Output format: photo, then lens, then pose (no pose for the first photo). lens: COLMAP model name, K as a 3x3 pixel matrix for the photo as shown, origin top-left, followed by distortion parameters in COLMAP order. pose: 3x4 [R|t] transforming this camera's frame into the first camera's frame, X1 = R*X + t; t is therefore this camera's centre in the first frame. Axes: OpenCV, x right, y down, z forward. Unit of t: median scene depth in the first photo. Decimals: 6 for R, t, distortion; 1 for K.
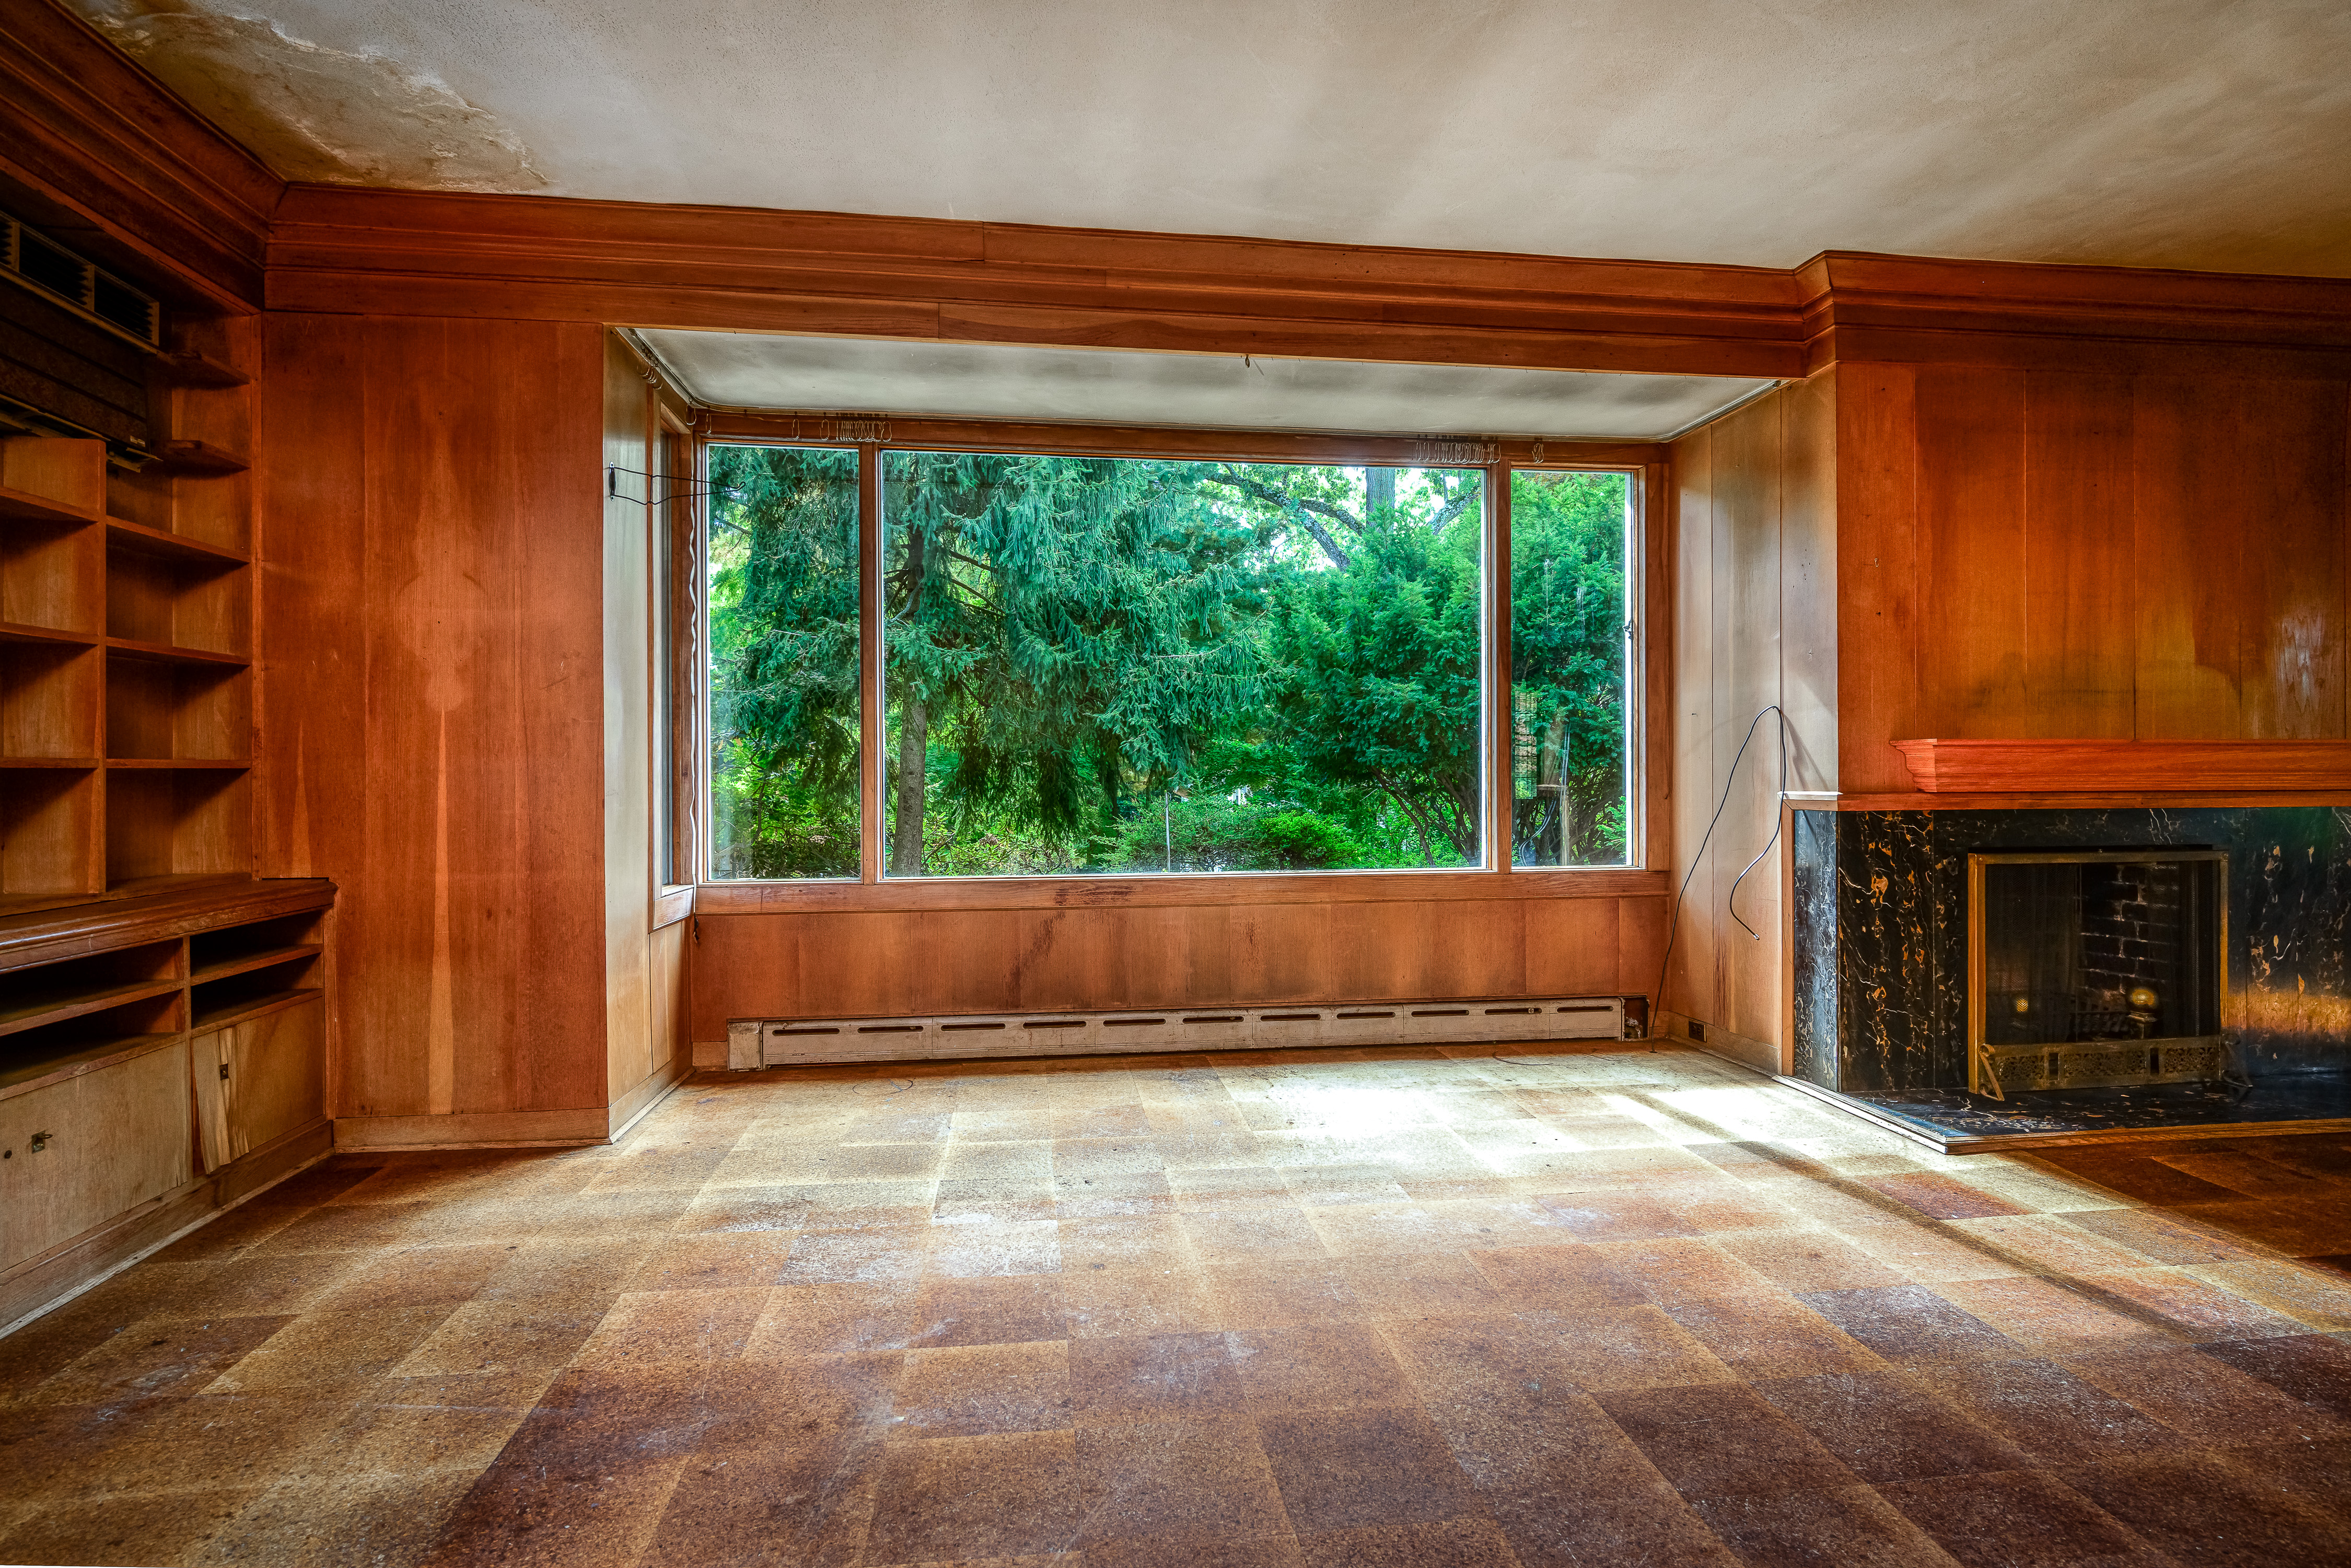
lens RADIAL K [[1157.9, 0, 1175.3], [0, 1157.9, 802.2], [0, 0, 1]] dist [0.001507, 0.000331]
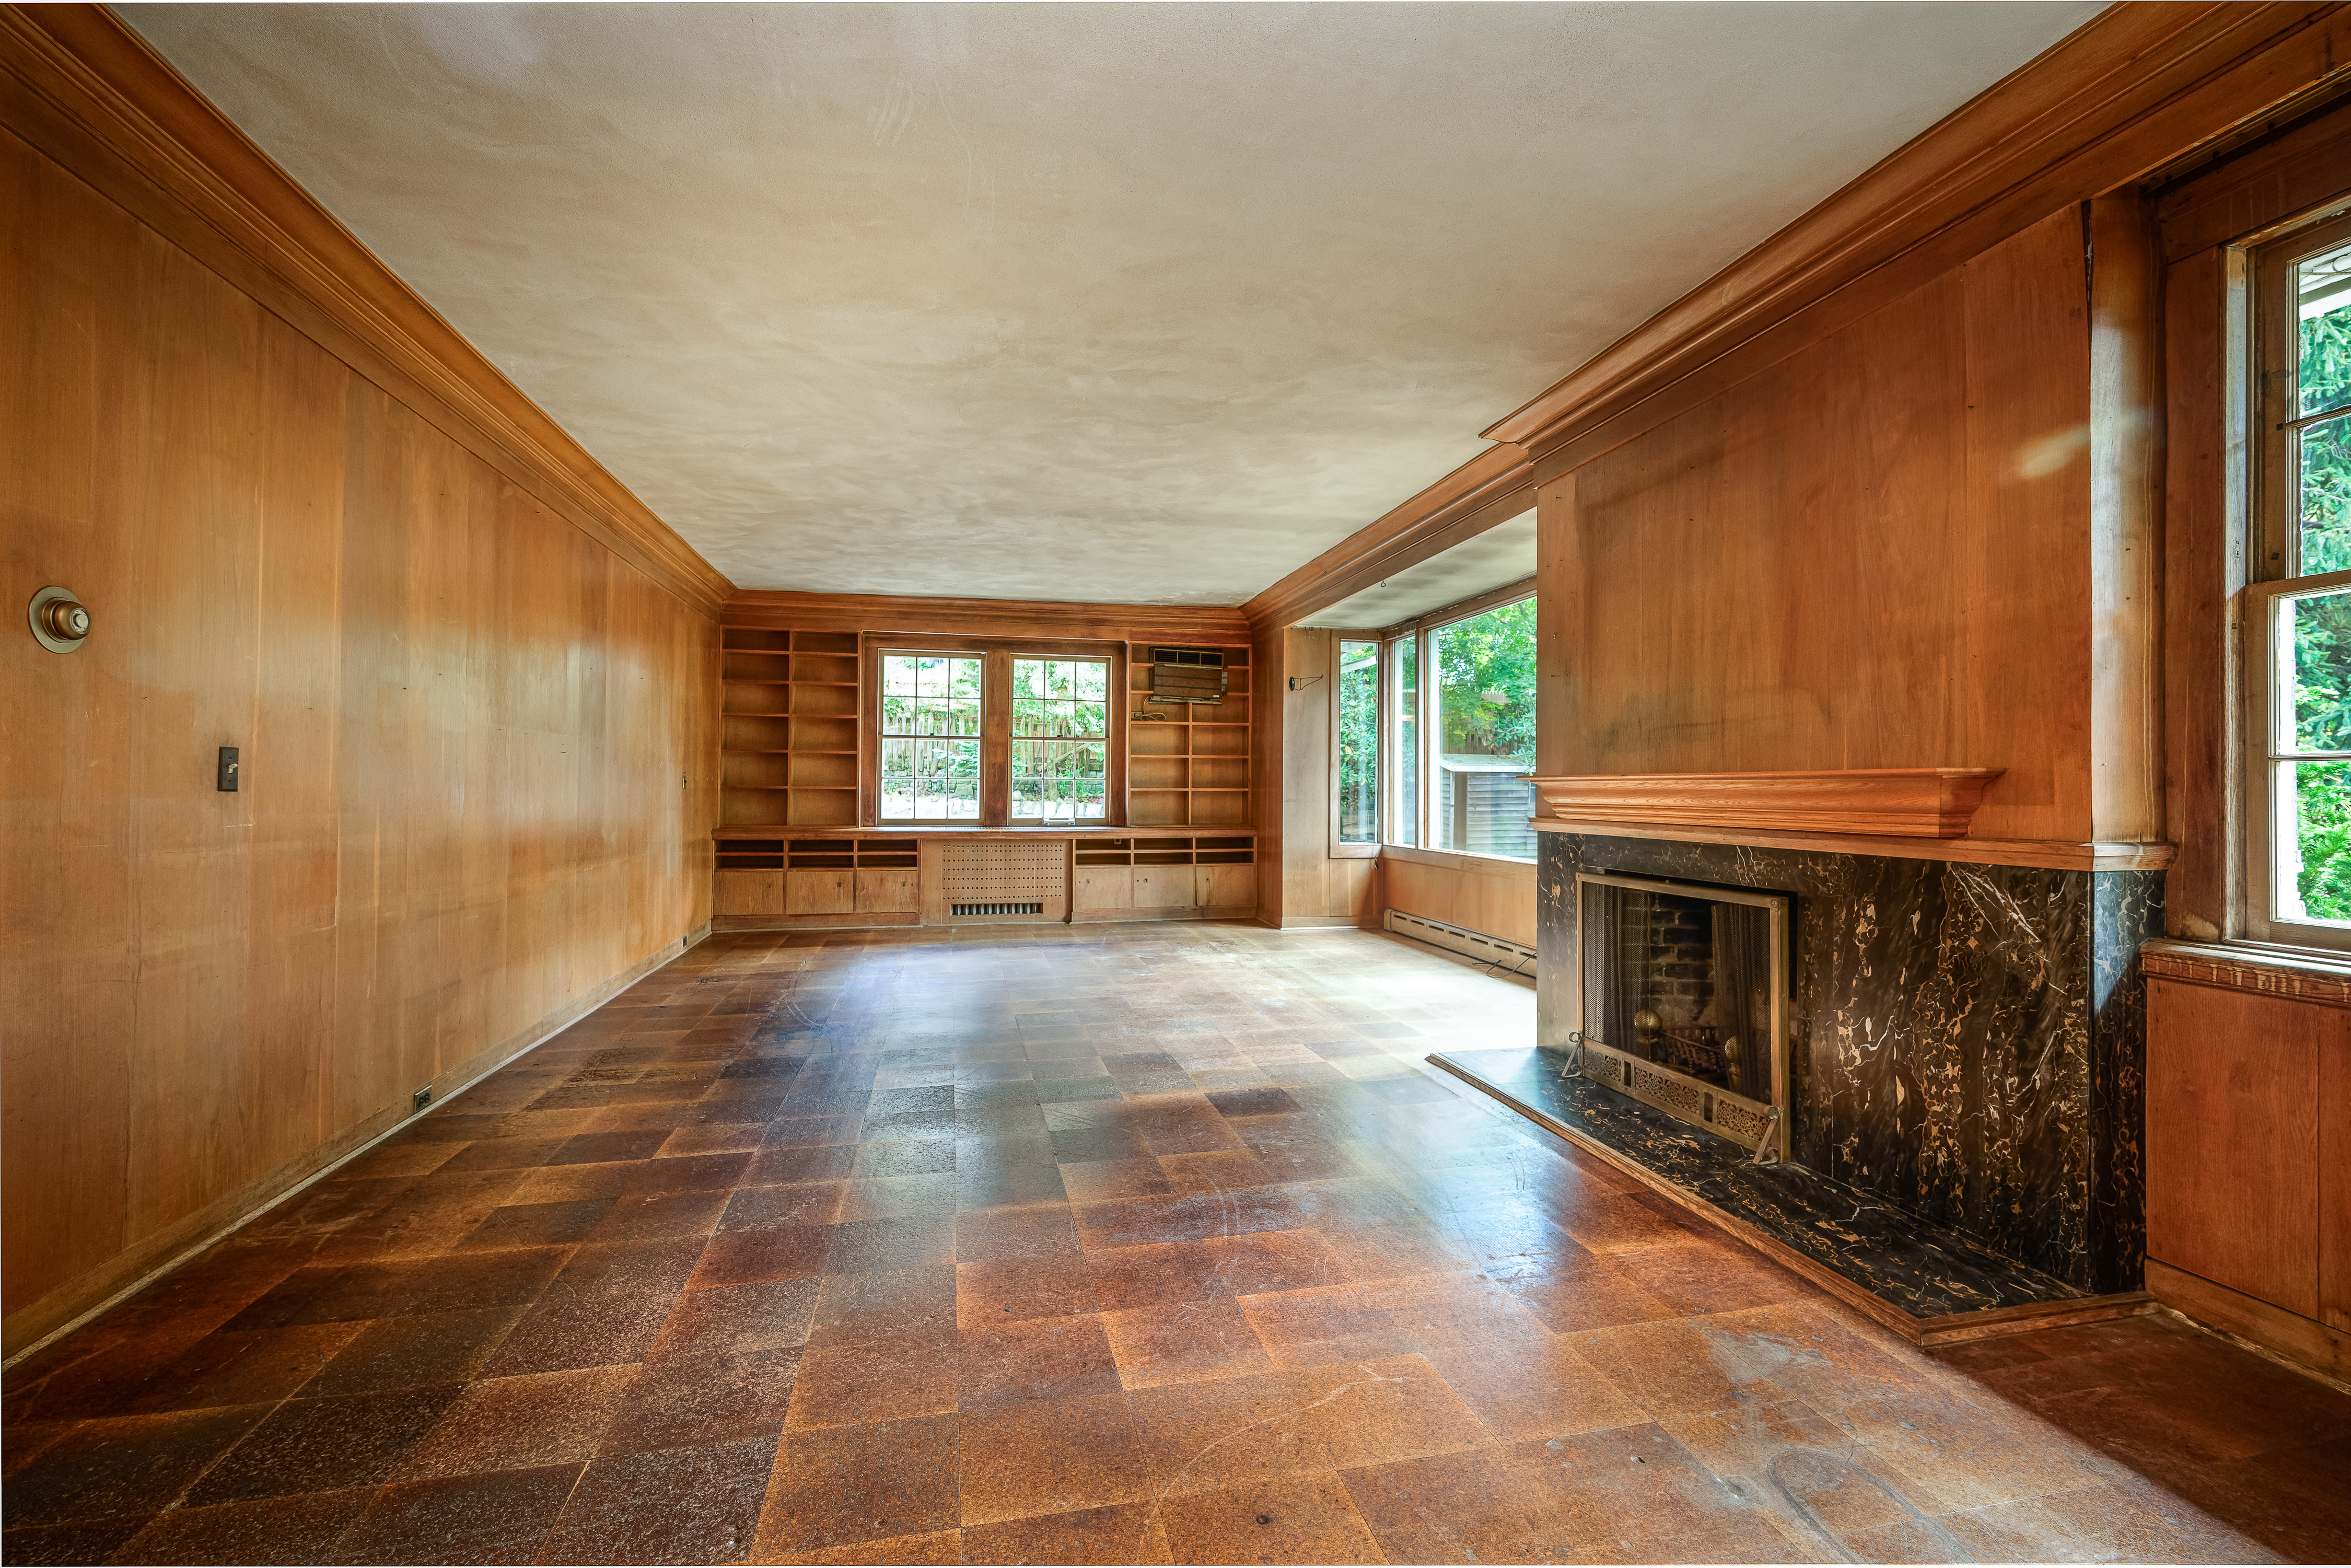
lens RADIAL K [[988.4, 0, 1174.3], [0, 988.4, 776.5], [0, 0, 1]] dist [-0.000377, -0.000009]
pose [[0.095696, -0.004420, -0.995401, 1.599506], [-0.010429, 0.999931, -0.005443, -0.041485], [0.995356, 0.010902, 0.095643, 0.471680]]
